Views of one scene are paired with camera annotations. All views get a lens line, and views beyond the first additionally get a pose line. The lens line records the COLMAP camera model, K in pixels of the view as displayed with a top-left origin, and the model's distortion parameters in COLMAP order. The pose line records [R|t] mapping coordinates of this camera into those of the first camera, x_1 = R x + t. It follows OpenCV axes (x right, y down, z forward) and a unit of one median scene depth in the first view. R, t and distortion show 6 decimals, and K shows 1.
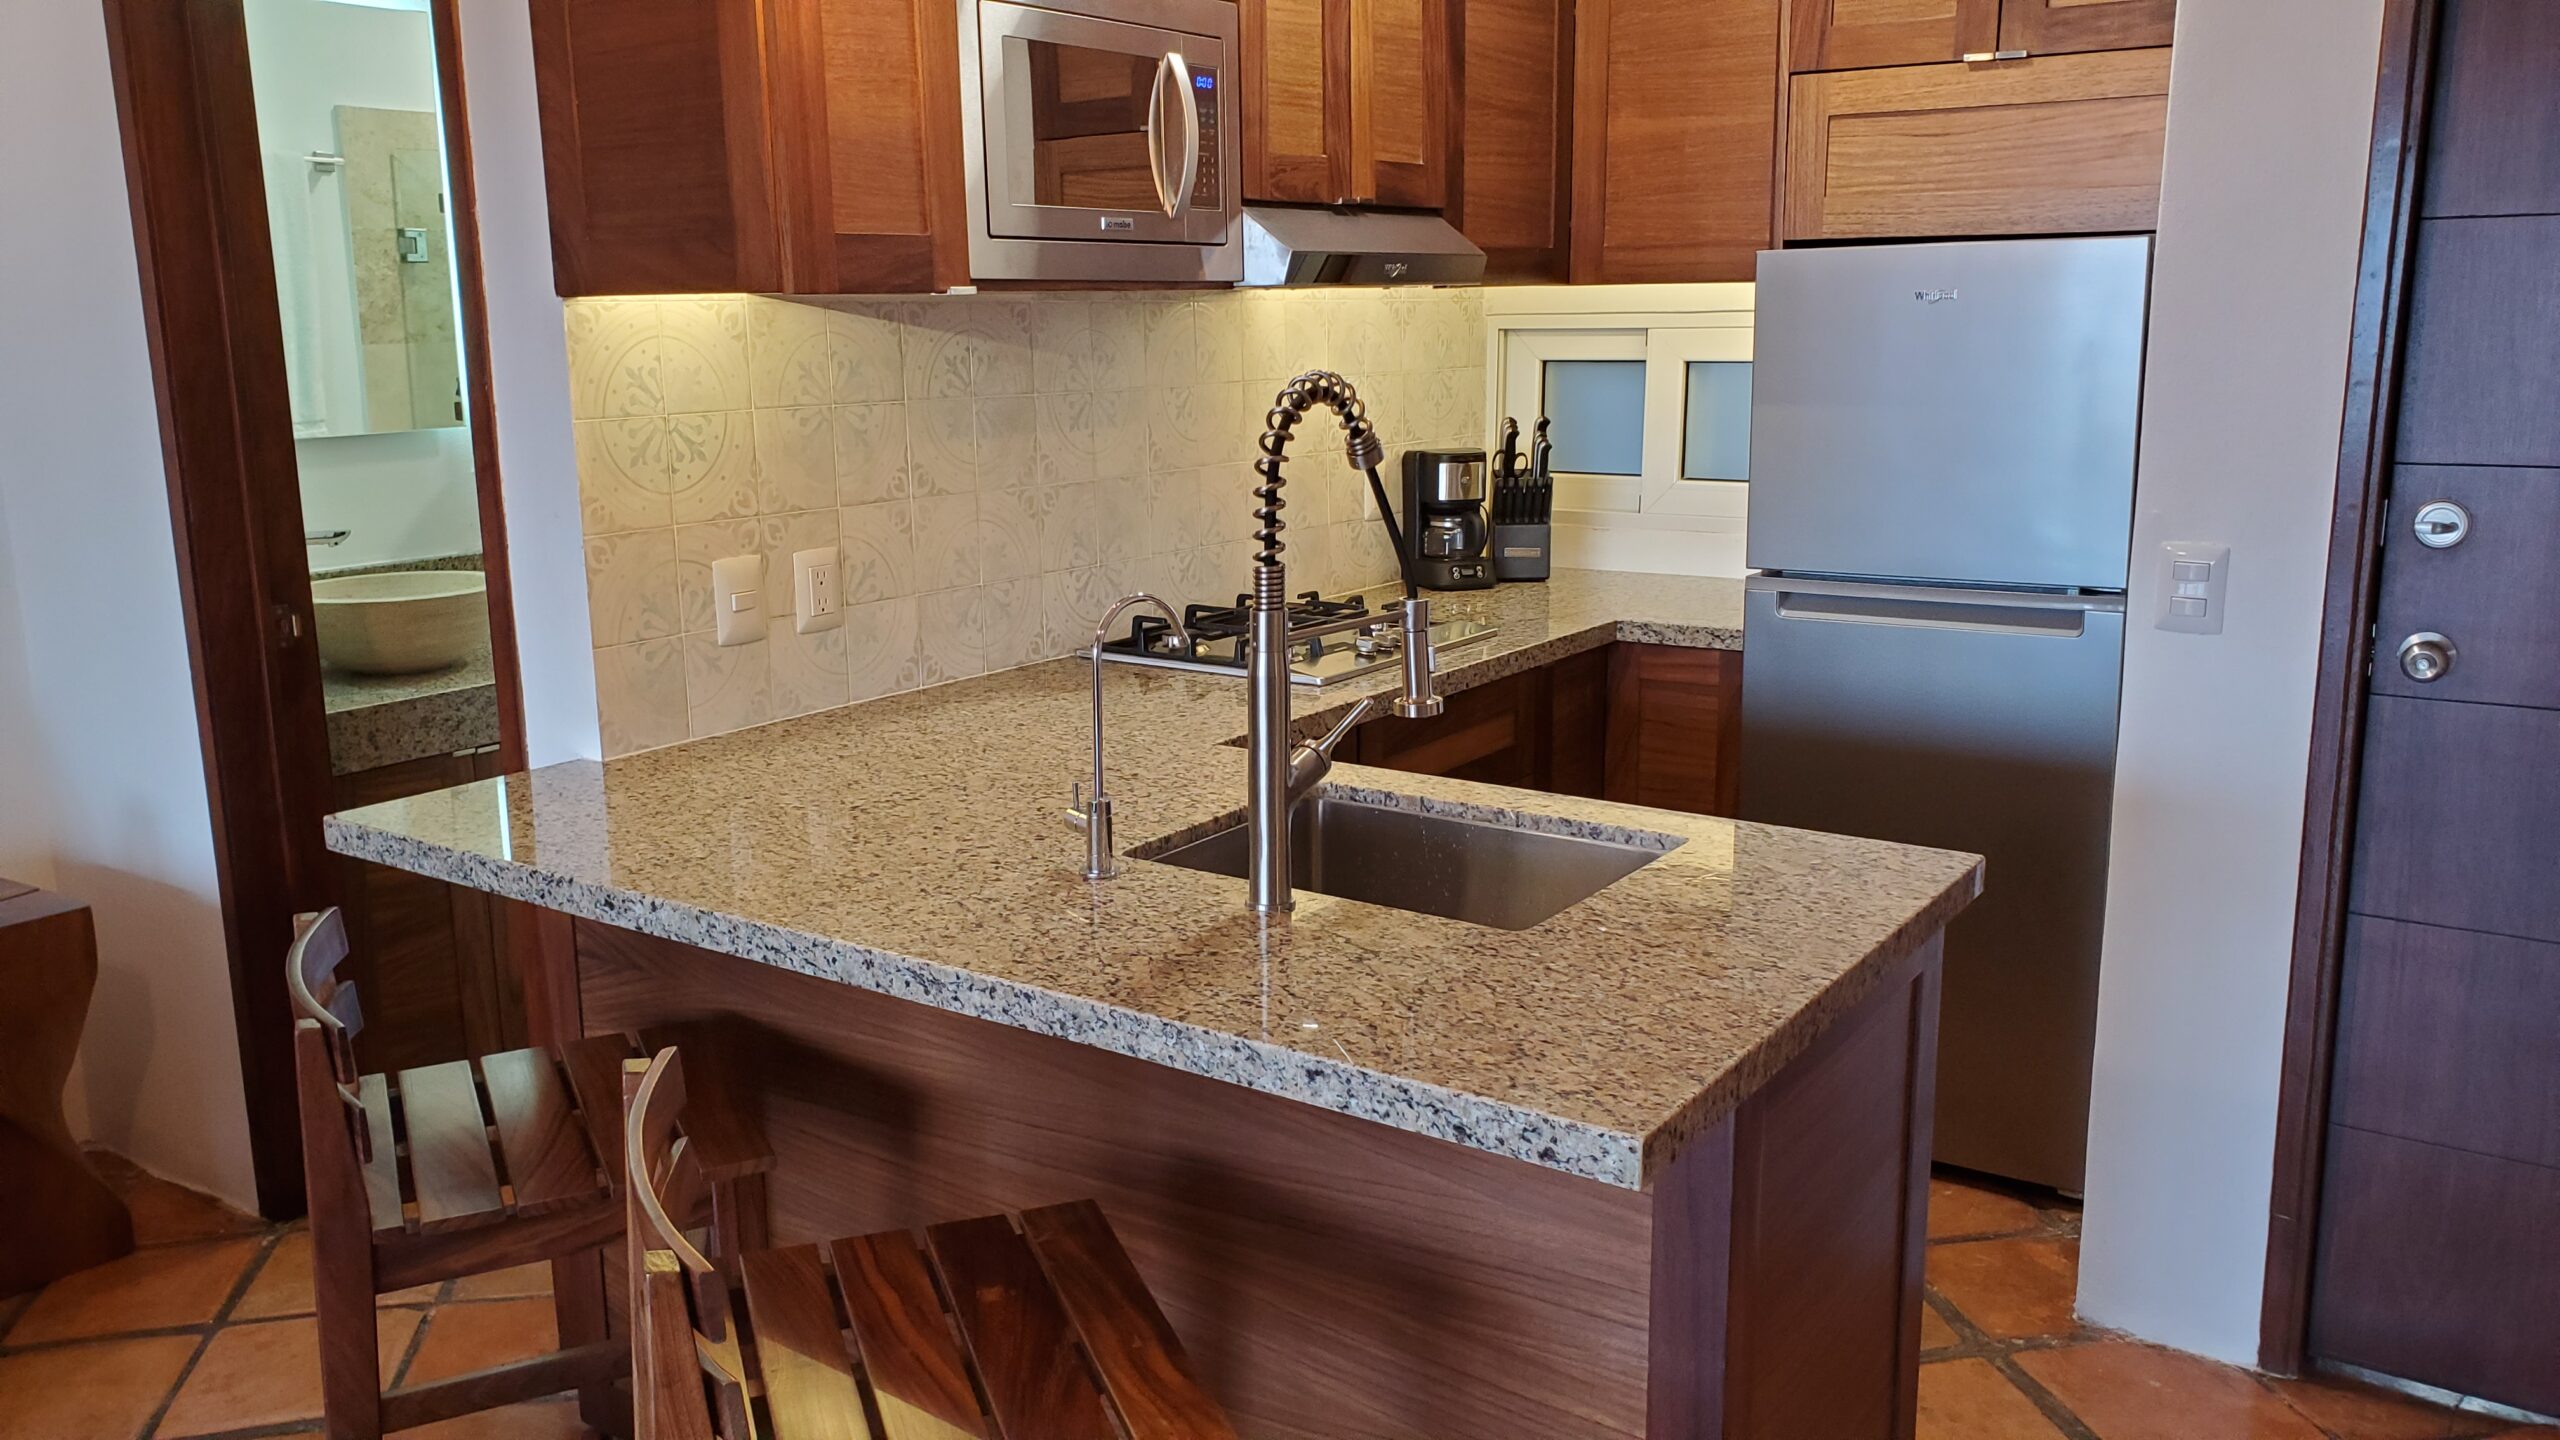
lens RADIAL K [[1944.0, 0, 1280.0], [0, 1944.0, 720.0], [0, 0, 1]] dist [0.060337, -0.087366]
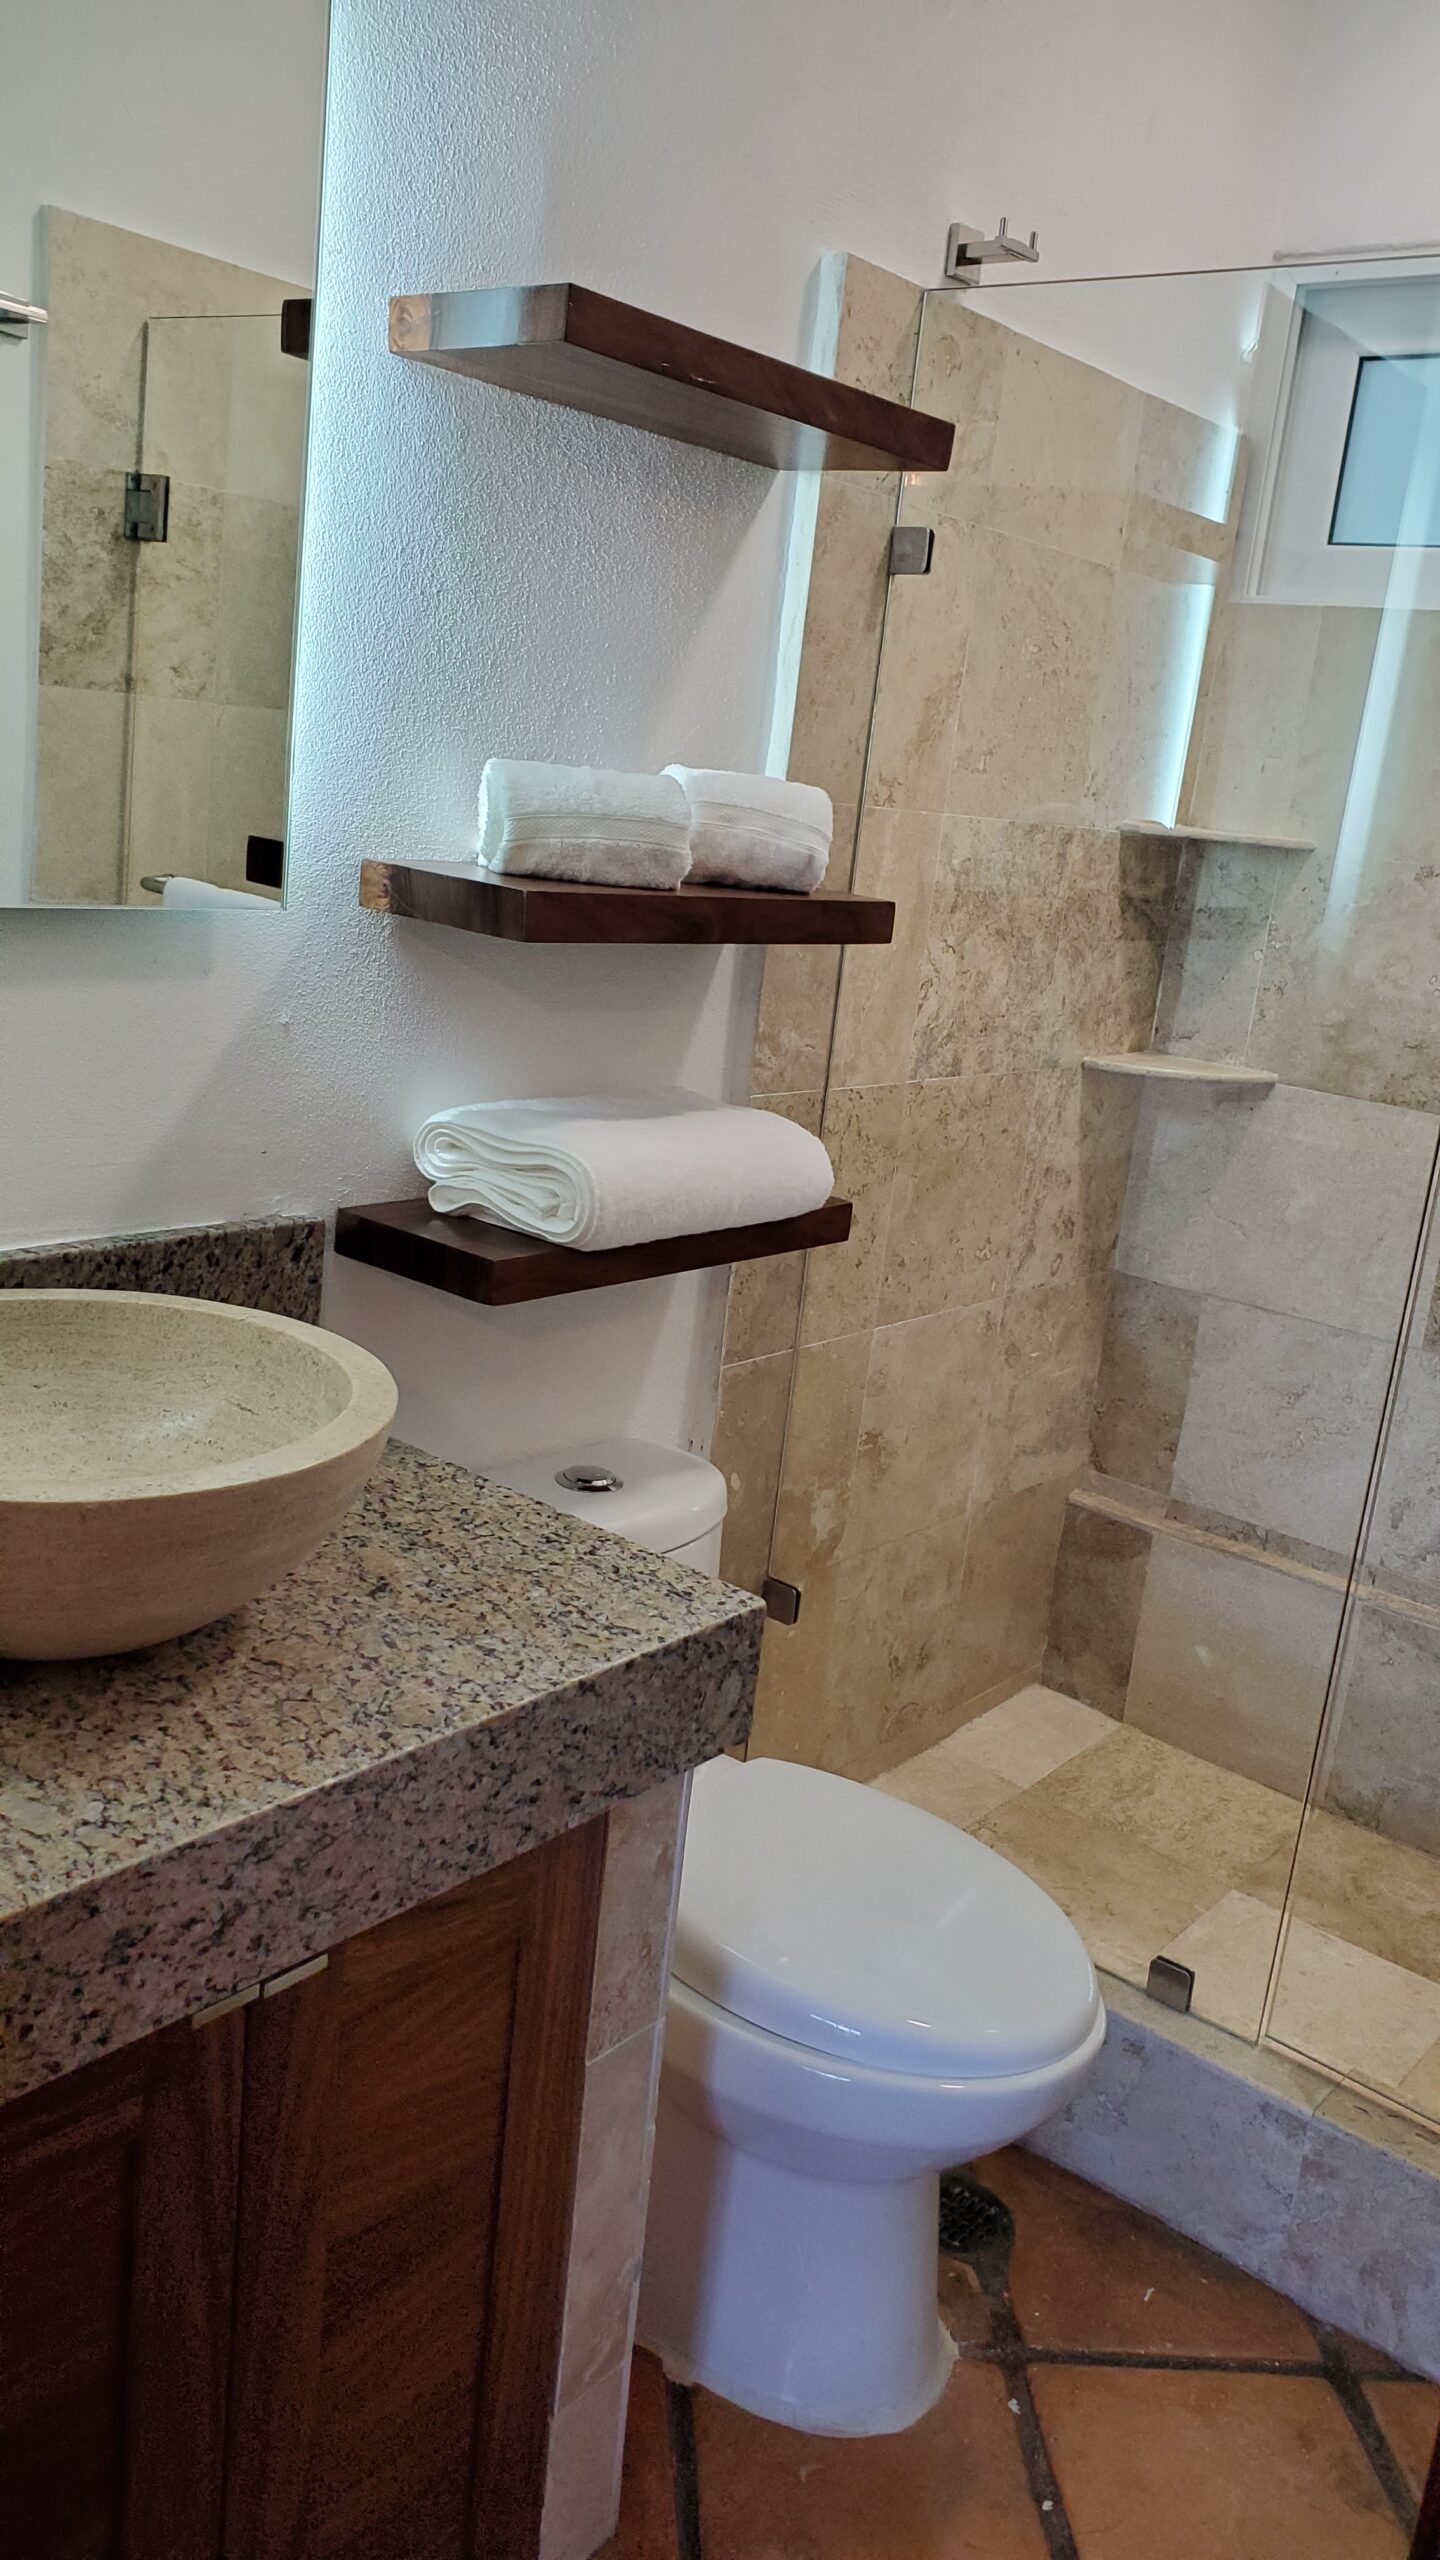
lens RADIAL K [[1944.0, 0, 720.0], [0, 1944.0, 1280.0], [0, 0, 1]] dist [0.060337, -0.087366]
pose [[0.988424, 0.135116, -0.069007, -0.234389], [-0.131687, 0.989924, 0.052048, -0.086501], [0.075344, -0.042358, 0.996258, 0.493905]]
